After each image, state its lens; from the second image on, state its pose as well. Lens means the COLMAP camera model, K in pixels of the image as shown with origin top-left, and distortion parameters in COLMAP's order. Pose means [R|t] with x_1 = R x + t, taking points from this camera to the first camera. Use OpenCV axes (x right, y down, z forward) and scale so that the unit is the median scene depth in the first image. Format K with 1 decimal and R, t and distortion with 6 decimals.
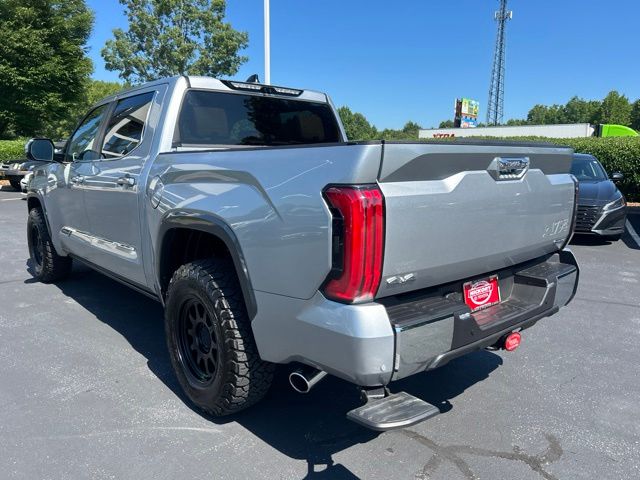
lens RADIAL K [[483.7, 0, 321.9], [0, 483.7, 241.8], [0, 0, 1]] dist [0.060835, -0.071157]
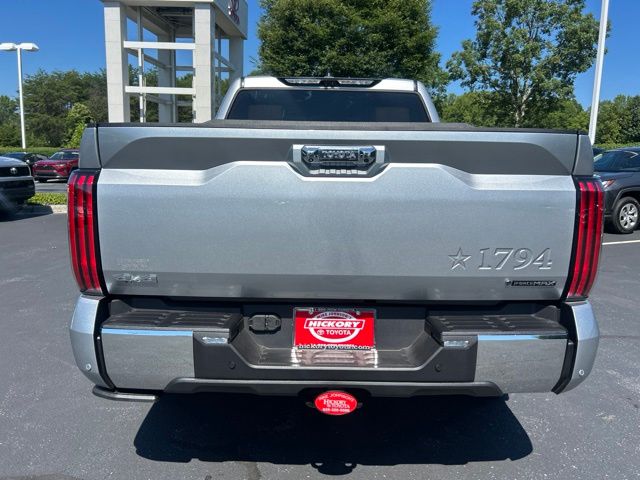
lens RADIAL K [[483.0, 0, 323.3], [0, 483.0, 236.5], [0, 0, 1]] dist [0.056882, -0.062829]
pose [[0.758515, 0.108716, -0.642523, 0.104300], [-0.123405, 0.992108, 0.022184, -0.006412], [0.639865, 0.062464, 0.765945, 0.055379]]
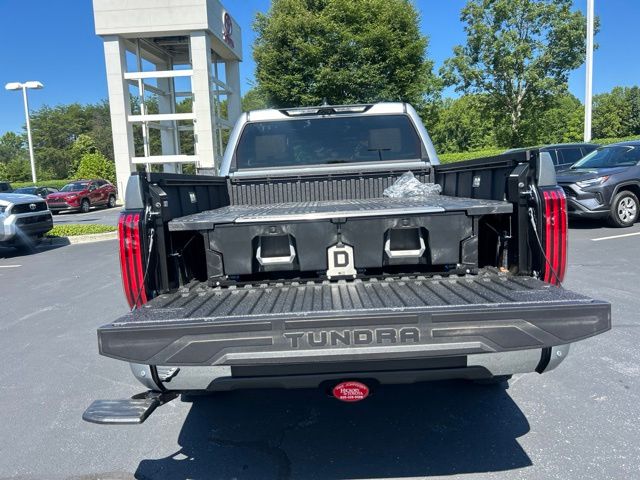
lens RADIAL K [[482.6, 0, 316.2], [0, 482.6, 236.1], [0, 0, 1]] dist [0.057005, -0.062051]
pose [[0.746388, 0.041443, -0.664220, 0.115507], [-0.056830, 0.998383, -0.001568, -0.007686], [0.663080, 0.038918, 0.747536, 0.041374]]
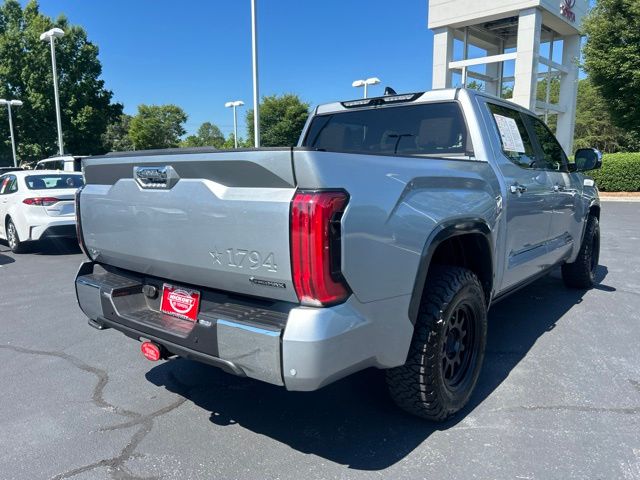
lens RADIAL K [[483.7, 0, 321.9], [0, 483.7, 241.8], [0, 0, 1]] dist [0.060835, -0.071157]
pose [[0.178381, 0.134120, -0.974778, 0.179502], [-0.157228, 0.981823, 0.106318, -0.022445], [0.971318, 0.134297, 0.196226, 0.143684]]
